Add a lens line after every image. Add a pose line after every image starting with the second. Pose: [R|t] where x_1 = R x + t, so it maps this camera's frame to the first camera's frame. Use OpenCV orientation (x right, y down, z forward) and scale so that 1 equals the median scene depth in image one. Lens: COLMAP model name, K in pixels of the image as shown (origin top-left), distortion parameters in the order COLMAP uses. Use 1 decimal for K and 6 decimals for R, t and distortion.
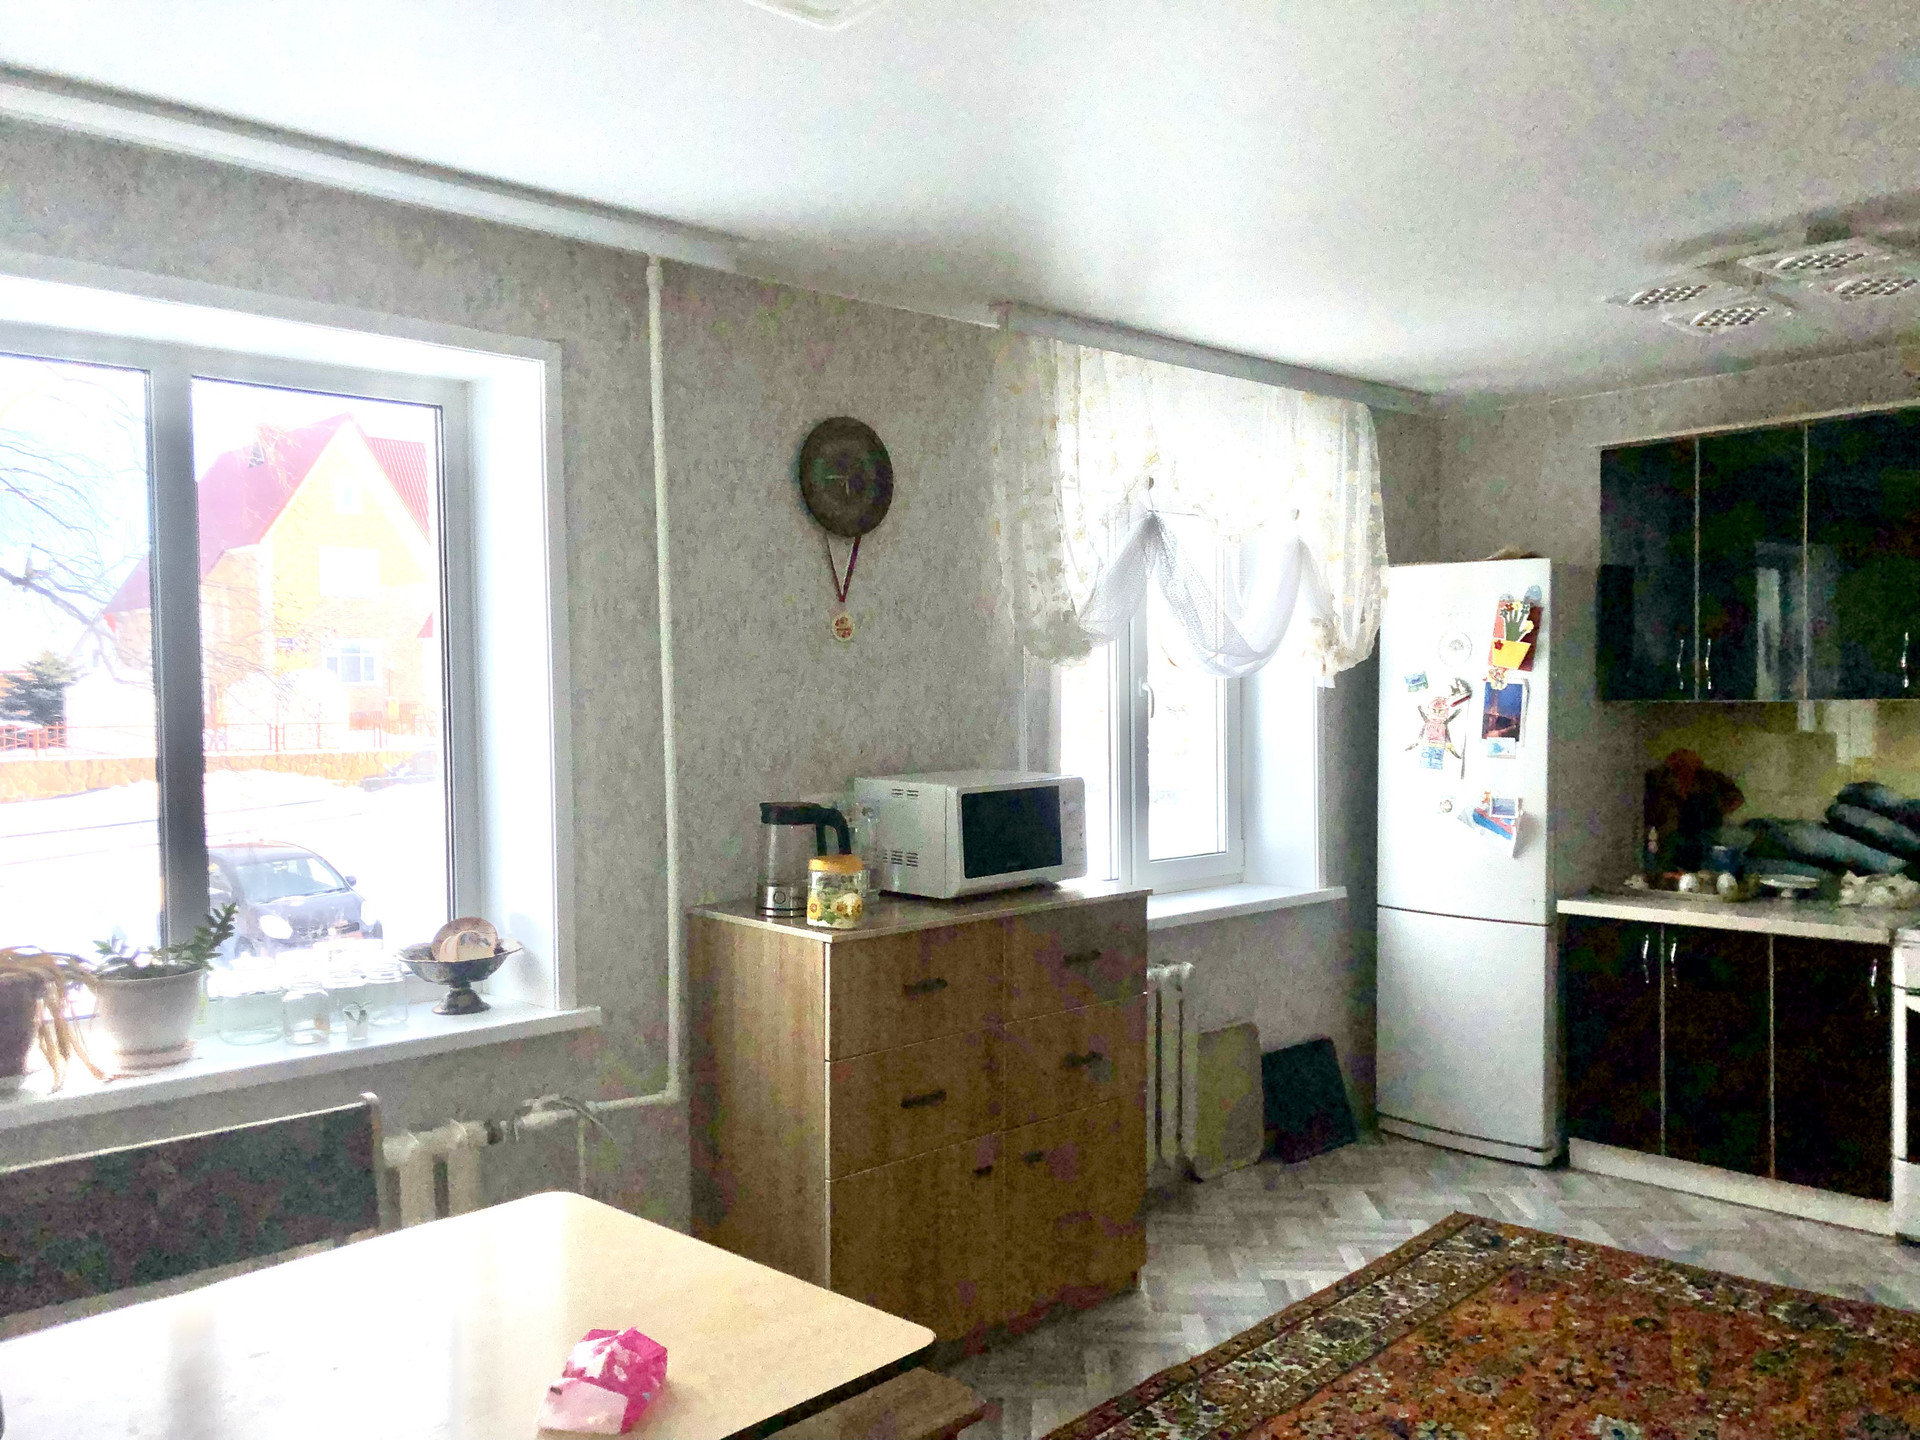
lens RADIAL K [[1596.9, 0, 989.4], [0, 1596.9, 765.1], [0, 0, 1]] dist [0.038948, 0.009578]
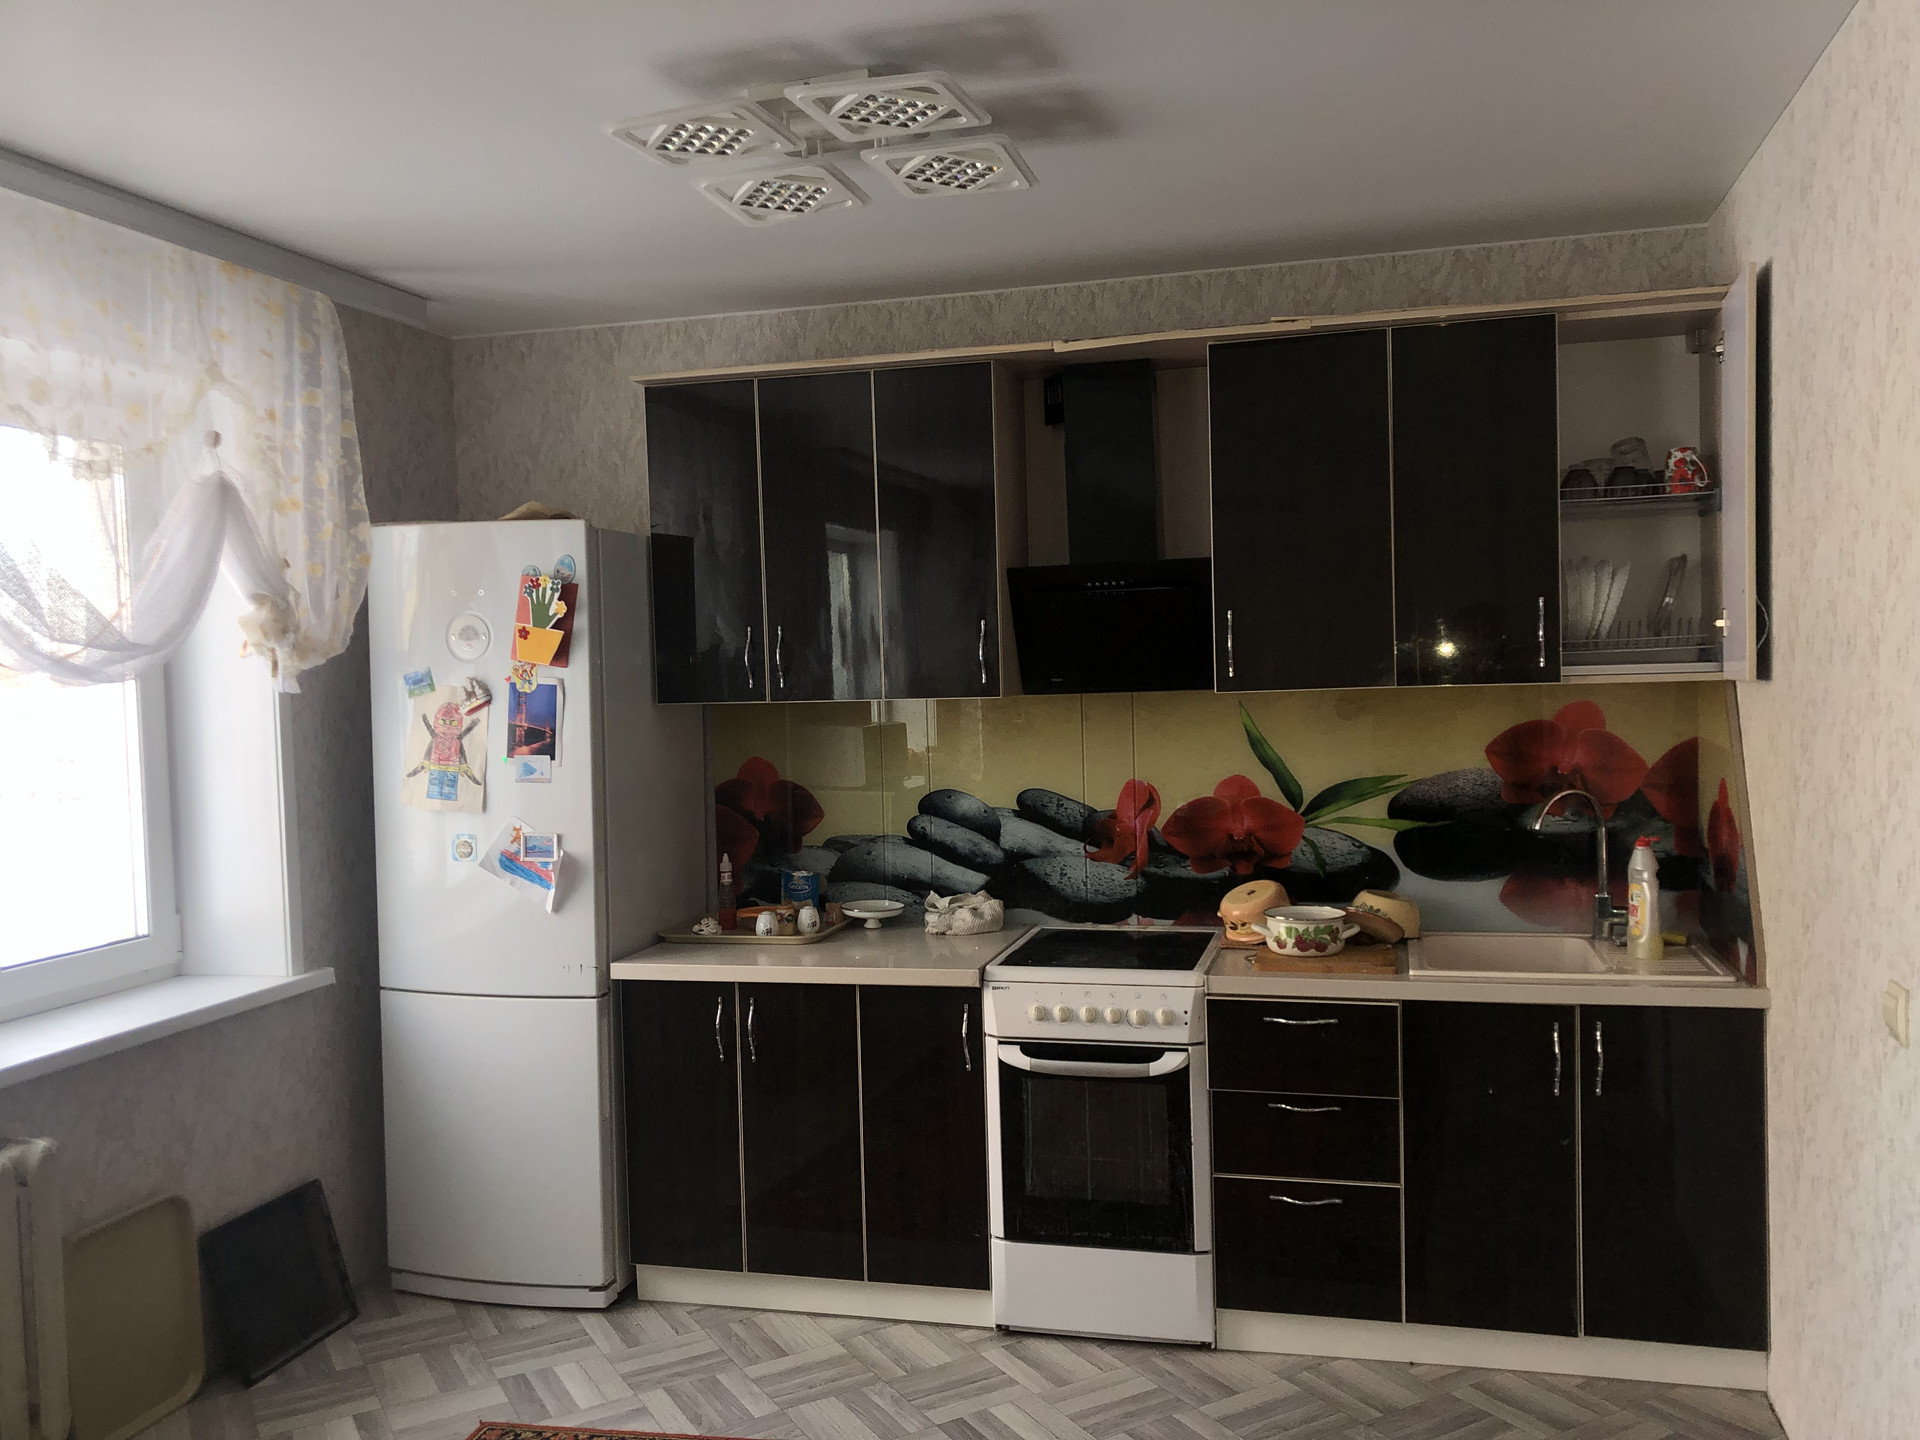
lens RADIAL K [[1585.7, 0, 960.0], [0, 1585.7, 720.0], [0, 0, 1]] dist [-0.032505, -0.001541]
pose [[0.865811, -0.025457, 0.499723, 0.121934], [0.033794, 0.999400, -0.007639, -0.021375], [-0.499229, 0.023502, 0.866151, 0.254928]]
